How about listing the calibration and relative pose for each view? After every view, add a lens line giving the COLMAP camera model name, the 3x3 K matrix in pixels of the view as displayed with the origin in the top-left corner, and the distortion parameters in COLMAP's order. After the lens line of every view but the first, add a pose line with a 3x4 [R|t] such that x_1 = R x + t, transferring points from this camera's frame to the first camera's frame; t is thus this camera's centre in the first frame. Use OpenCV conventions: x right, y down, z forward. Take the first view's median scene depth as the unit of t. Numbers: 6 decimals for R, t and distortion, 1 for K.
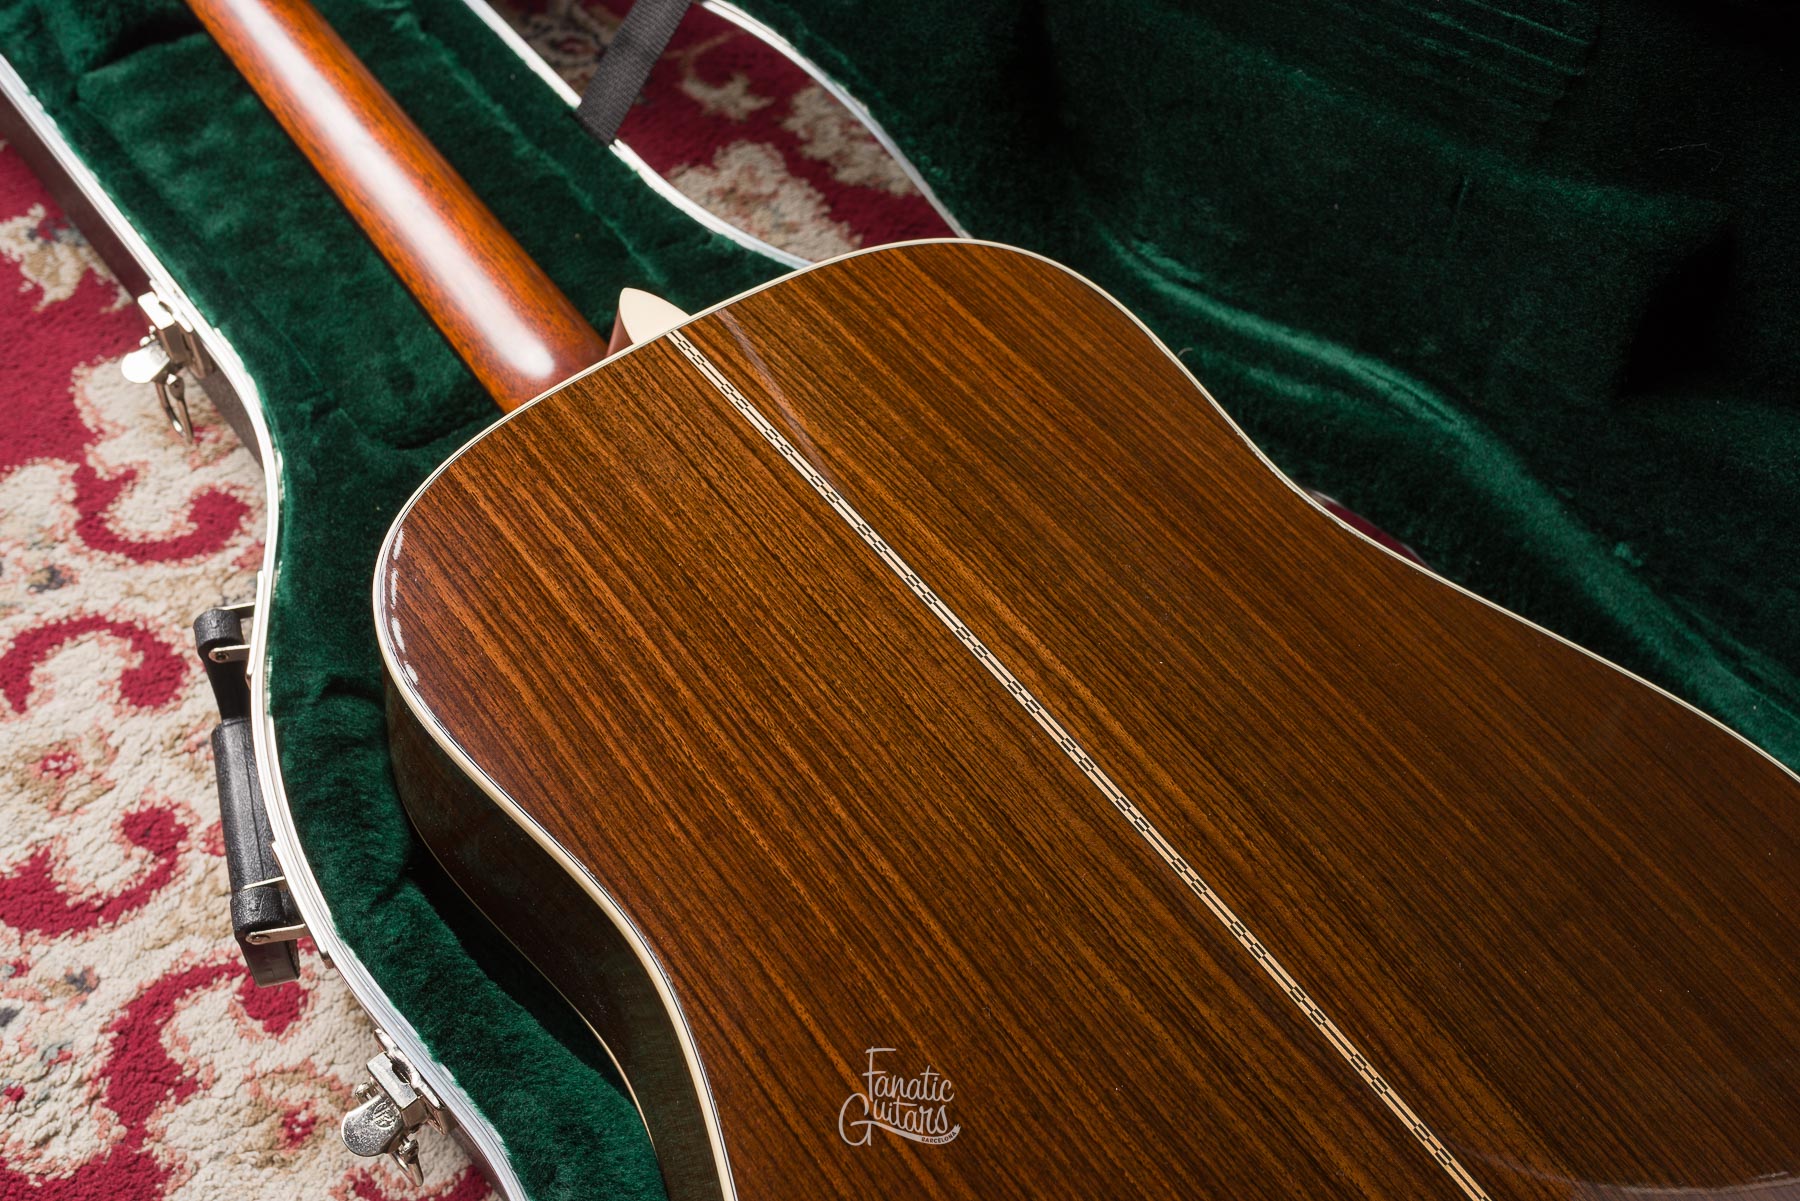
lens RADIAL K [[1750.6, 0, 899.5], [0, 1750.6, 603.3], [0, 0, 1]] dist [0.000549, 0.002402]
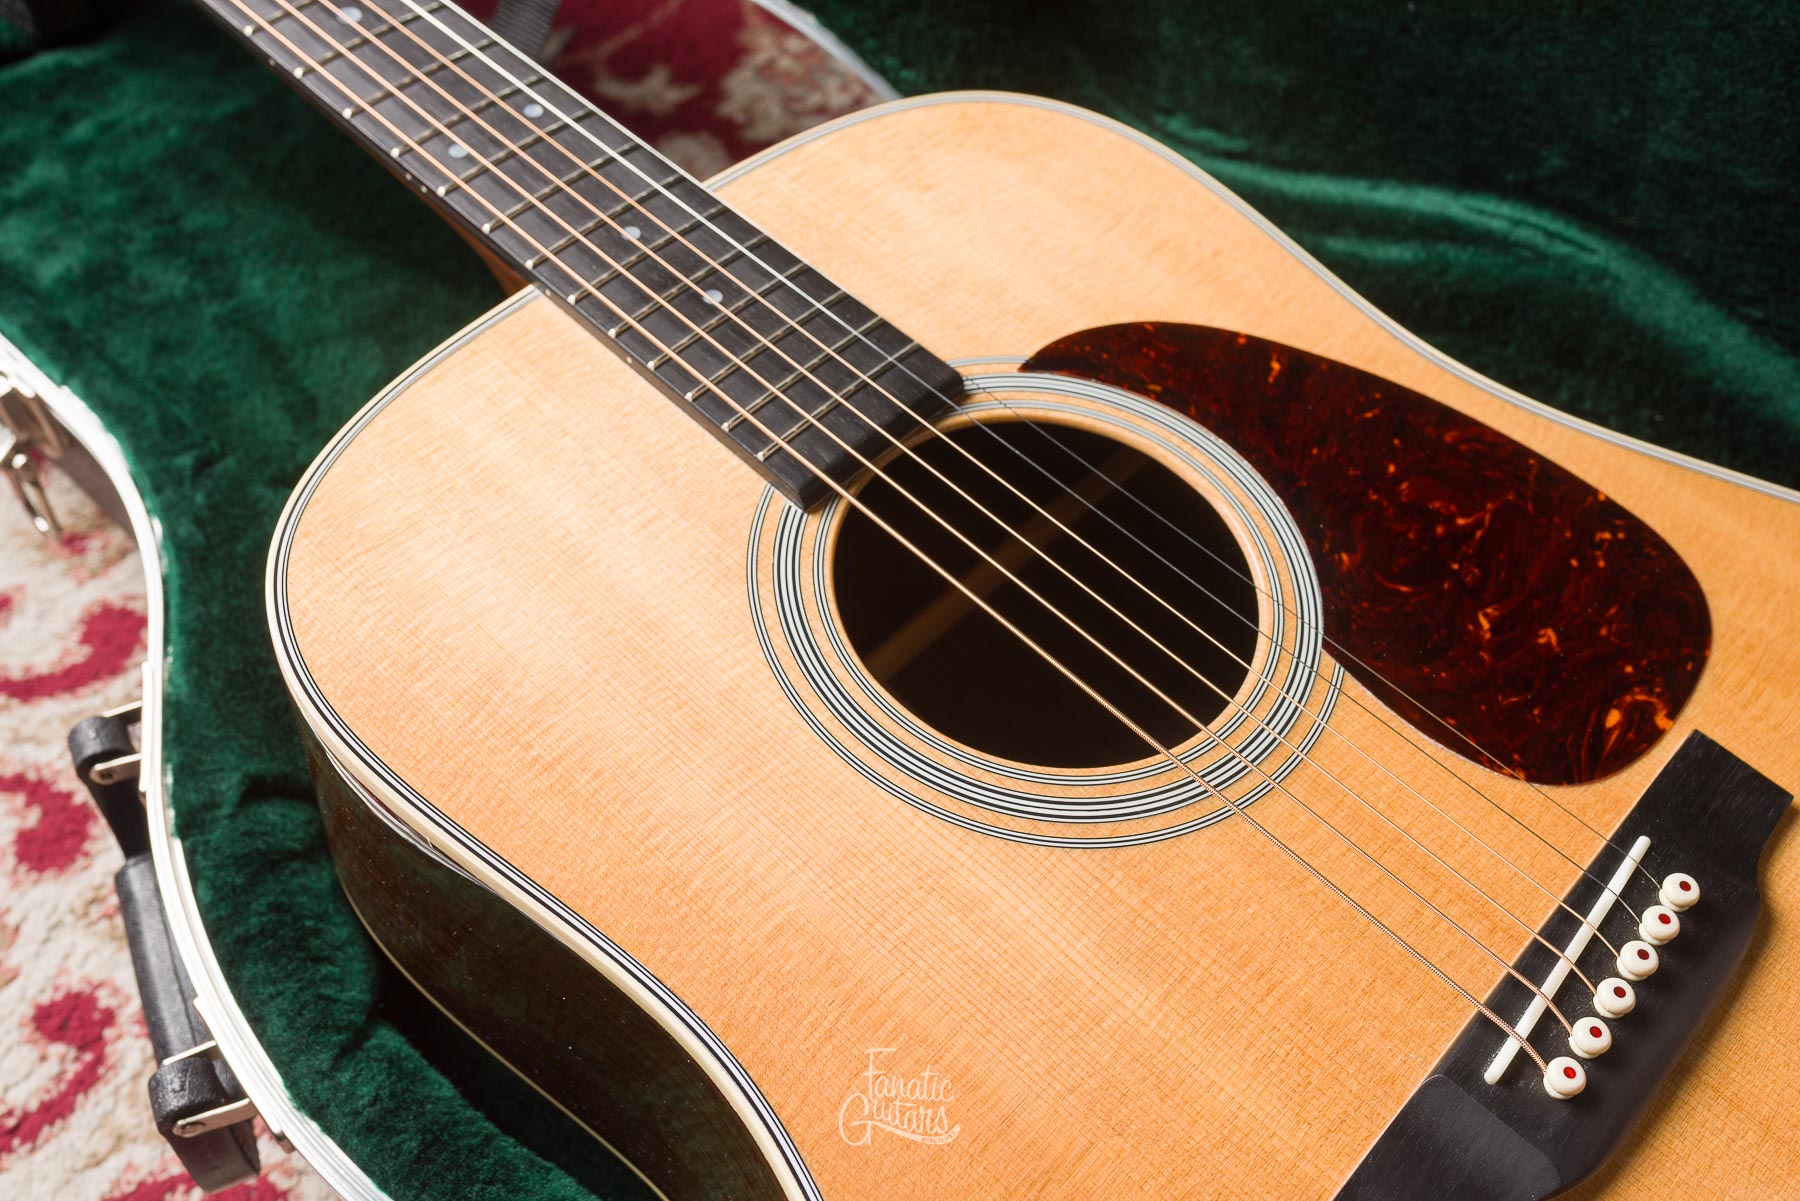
lens RADIAL K [[1777.0, 0, 902.3], [0, 1777.0, 602.5], [0, 0, 1]] dist [0.002306, 0.004076]
pose [[0.987316, -0.158634, 0.006463, -0.028594], [0.158741, 0.985641, -0.057565, 0.050643], [0.002761, 0.057861, 0.998321, 0.187796]]
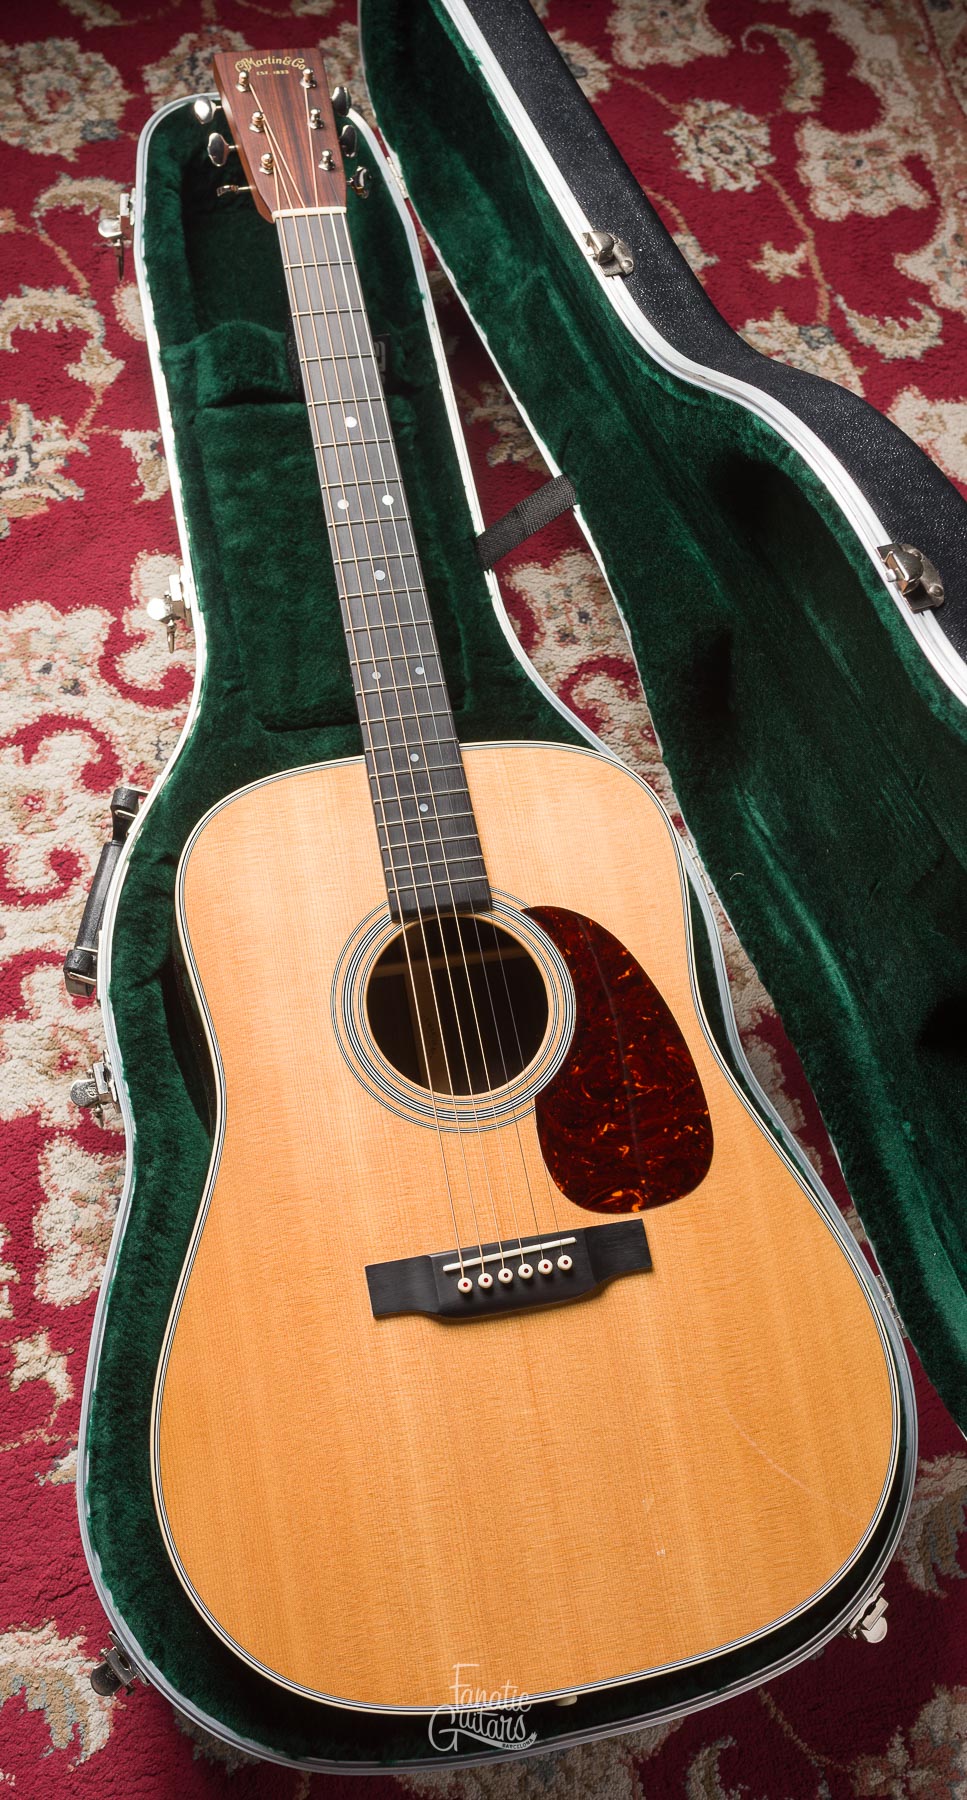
lens RADIAL K [[1838.8, 0, 410.4], [0, 1838.8, 880.6], [0, 0, 1]] dist [-0.000181, 0.003578]
pose [[0.871935, 0.434825, -0.225069, 0.288942], [-0.394359, 0.896136, 0.203523, -0.368296], [0.290189, -0.088701, 0.952850, -0.635586]]
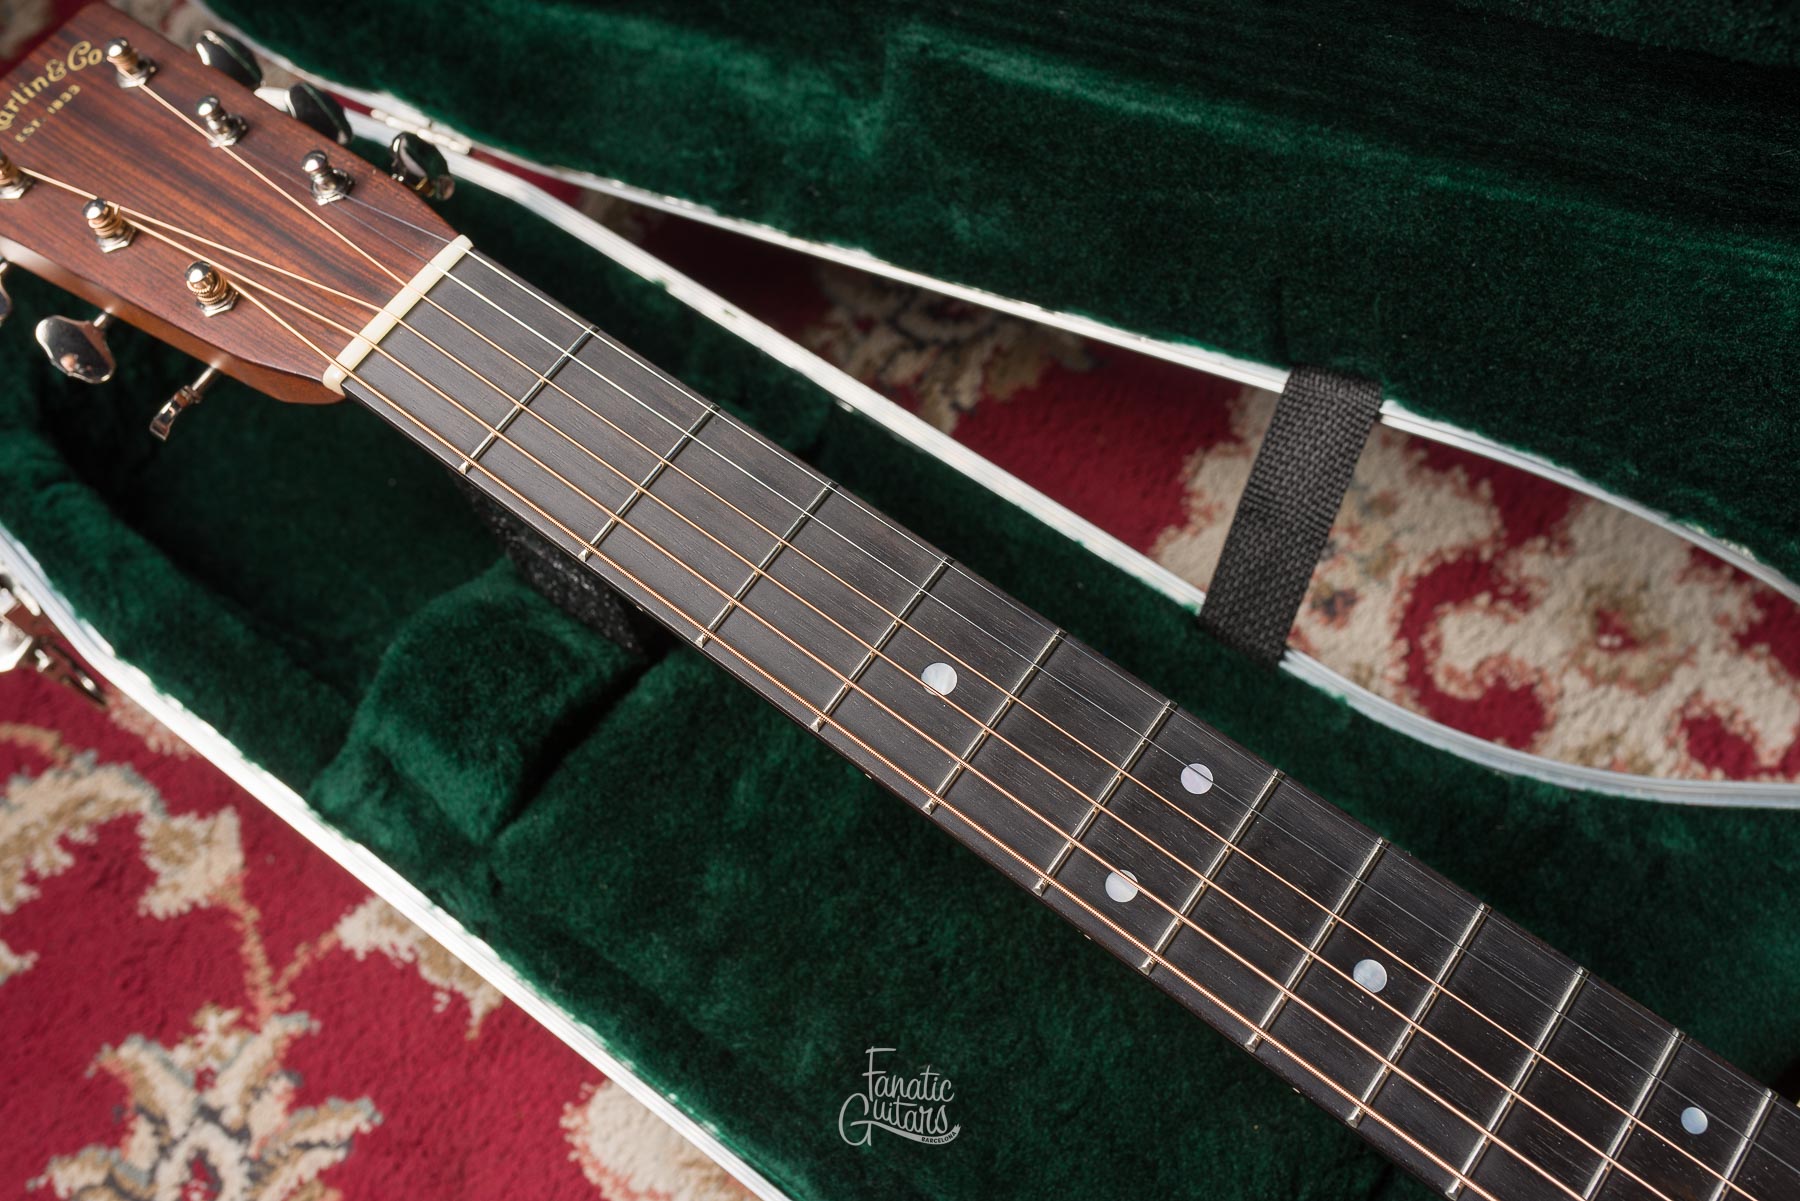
lens RADIAL K [[1777.0, 0, 902.3], [0, 1777.0, 602.5], [0, 0, 1]] dist [0.002306, 0.004076]
pose [[0.950729, -0.293993, -0.098401, -0.258968], [0.307208, 0.936058, 0.171516, -0.498910], [0.041684, -0.193295, 0.980255, 0.428051]]
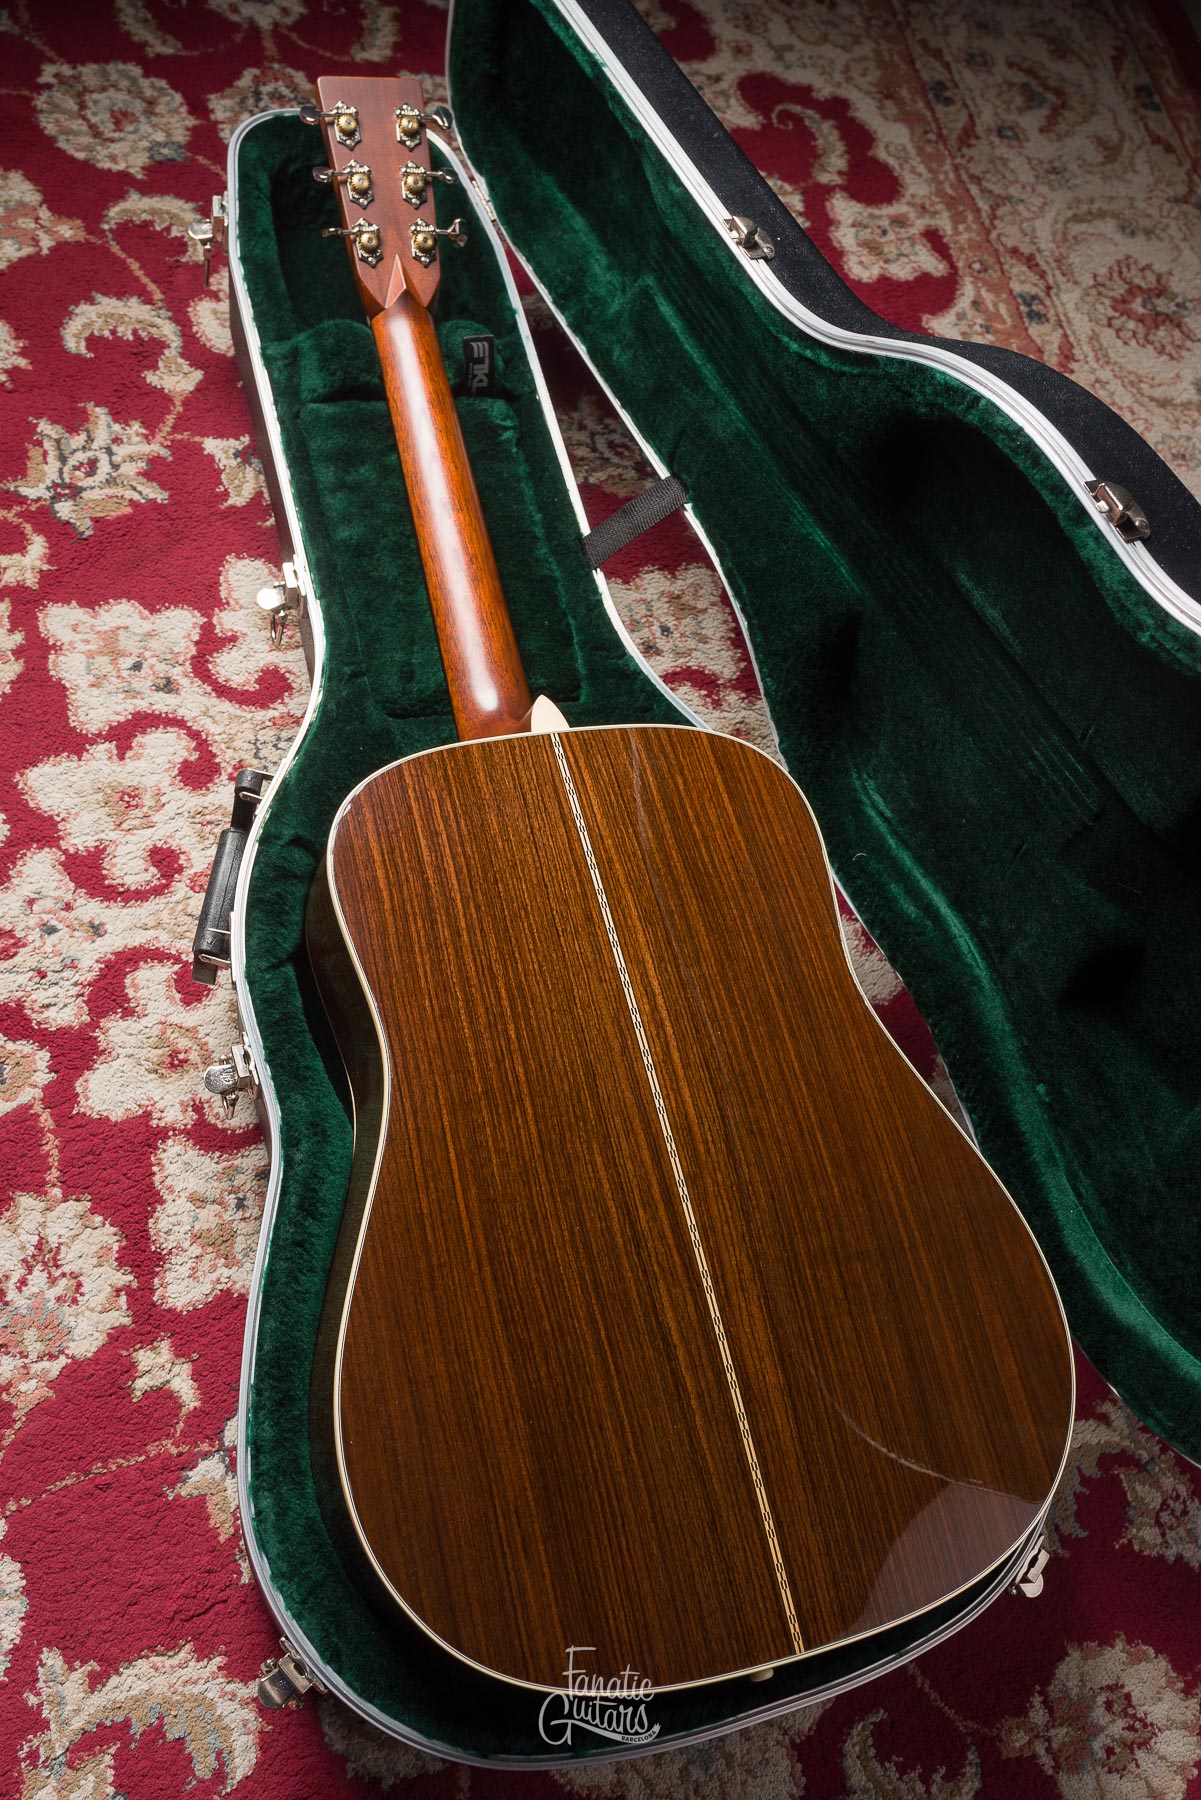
lens RADIAL K [[1717.9, 0, 596.8], [0, 1717.9, 904.7], [0, 0, 1]] dist [0.001038, -0.000009]
pose [[0.903583, 0.416304, -0.101139, 0.128995], [-0.408237, 0.908285, 0.091435, -0.154131], [0.129928, -0.041330, 0.990662, -0.580864]]
